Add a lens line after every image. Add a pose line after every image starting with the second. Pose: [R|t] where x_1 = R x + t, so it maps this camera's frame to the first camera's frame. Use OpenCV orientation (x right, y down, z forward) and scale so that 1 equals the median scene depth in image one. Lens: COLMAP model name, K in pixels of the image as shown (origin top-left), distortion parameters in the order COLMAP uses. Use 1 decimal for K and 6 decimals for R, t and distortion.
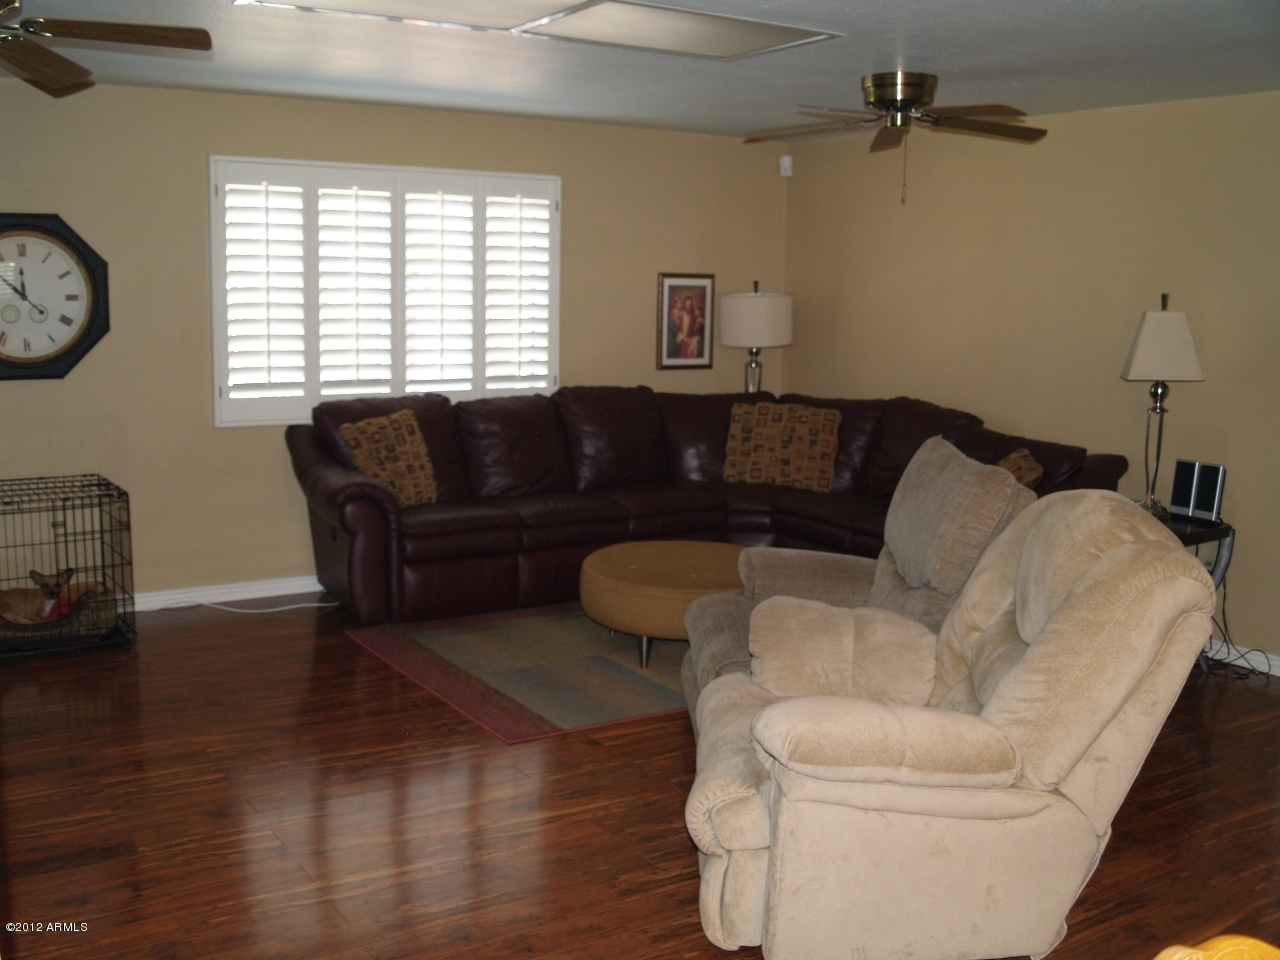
lens RADIAL K [[1308.4, 0, 640.0], [0, 1308.4, 480.0], [0, 0, 1]] dist [-0.098335, 0.004003]
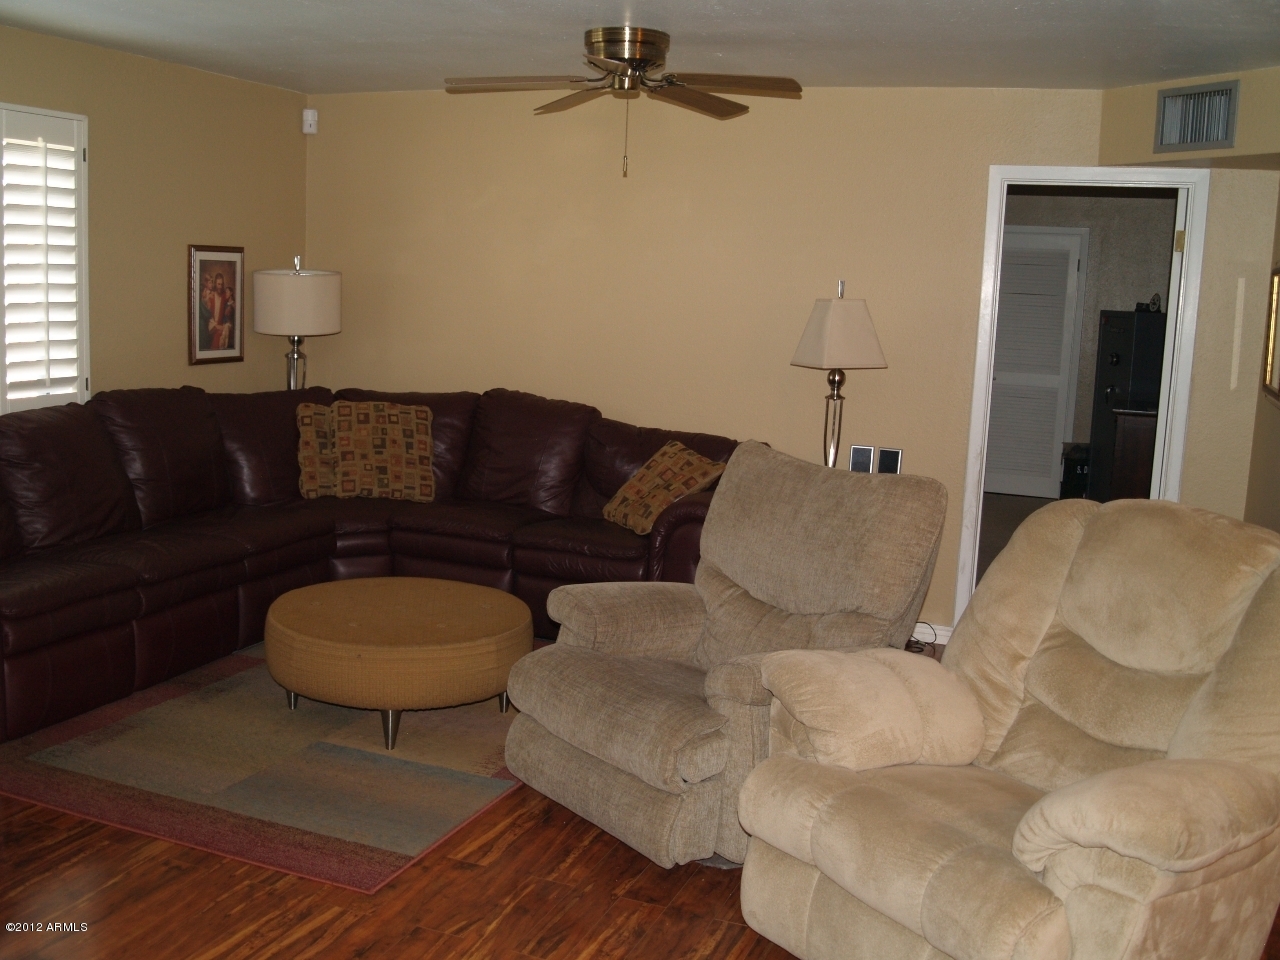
lens RADIAL K [[1308.4, 0, 640.0], [0, 1308.4, 480.0], [0, 0, 1]] dist [-0.098335, 0.004003]
pose [[0.813902, -0.074186, 0.576246, -0.242257], [0.060045, 0.997244, 0.043576, -0.034091], [-0.577891, -0.000866, 0.816114, 0.203885]]
